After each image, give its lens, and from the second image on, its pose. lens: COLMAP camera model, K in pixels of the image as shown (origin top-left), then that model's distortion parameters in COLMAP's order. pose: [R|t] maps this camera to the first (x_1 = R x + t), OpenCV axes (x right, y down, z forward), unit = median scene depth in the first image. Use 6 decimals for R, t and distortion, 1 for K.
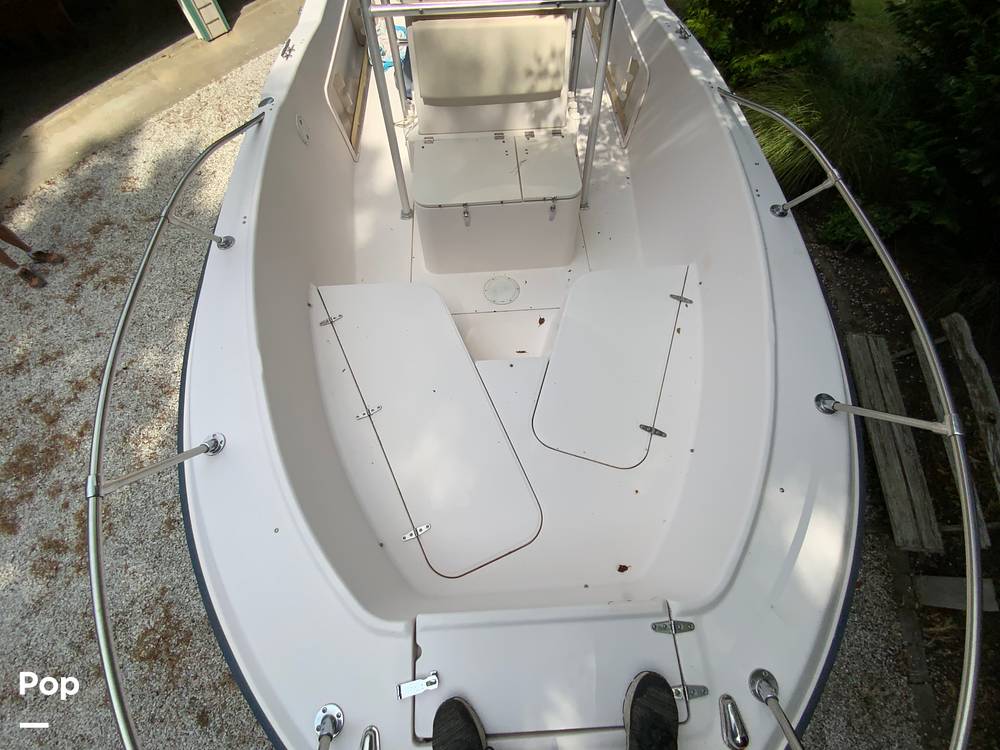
lens RADIAL K [[408.0, 0, 500.0], [0, 408.0, 375.0], [0, 0, 1]] dist [0.029891, -0.022921]
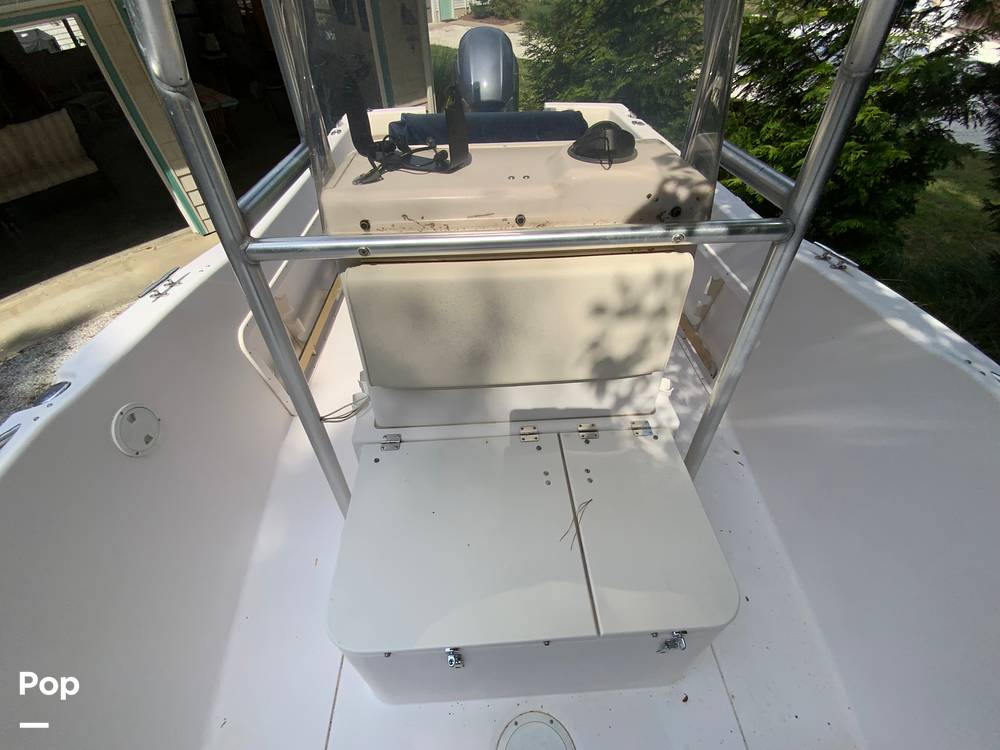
lens RADIAL K [[408.0, 0, 500.0], [0, 408.0, 375.0], [0, 0, 1]] dist [0.029891, -0.022921]
pose [[0.999933, 0.005186, -0.010310, -0.025161], [-0.008259, 0.945569, -0.325318, -0.366815], [0.008062, 0.325381, 0.945548, 0.375812]]
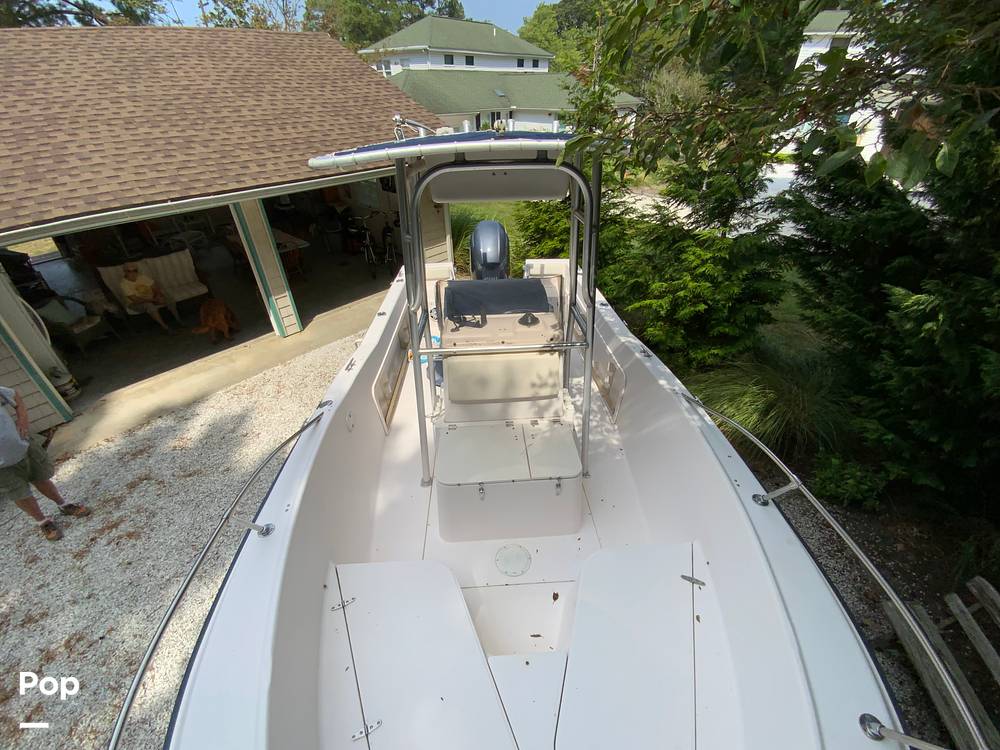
lens RADIAL K [[408.0, 0, 500.0], [0, 408.0, 375.0], [0, 0, 1]] dist [0.029891, -0.022921]
pose [[0.999913, -0.003897, -0.012579, -0.011552], [-0.003231, 0.853399, -0.521248, -0.055960], [0.012766, 0.521244, 0.853312, -0.083005]]
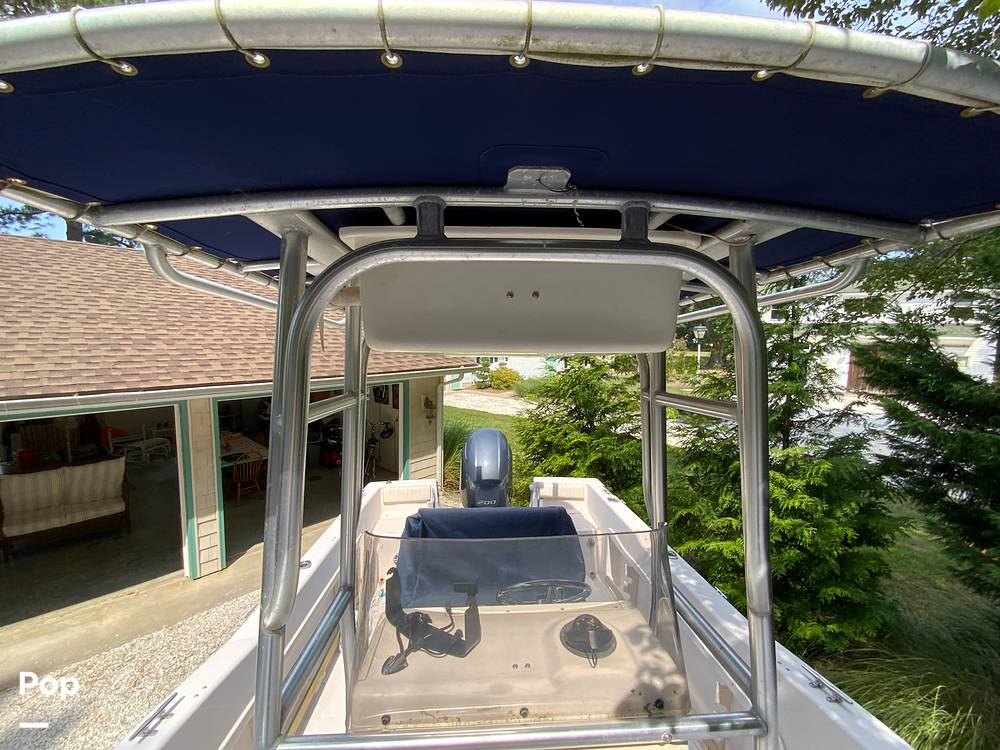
lens RADIAL K [[408.0, 0, 500.0], [0, 408.0, 375.0], [0, 0, 1]] dist [0.029891, -0.022921]
pose [[0.999899, 0.014180, -0.000828, -0.035847], [-0.007590, 0.484172, -0.874940, -0.403097], [-0.012005, 0.874858, 0.484231, 0.234412]]
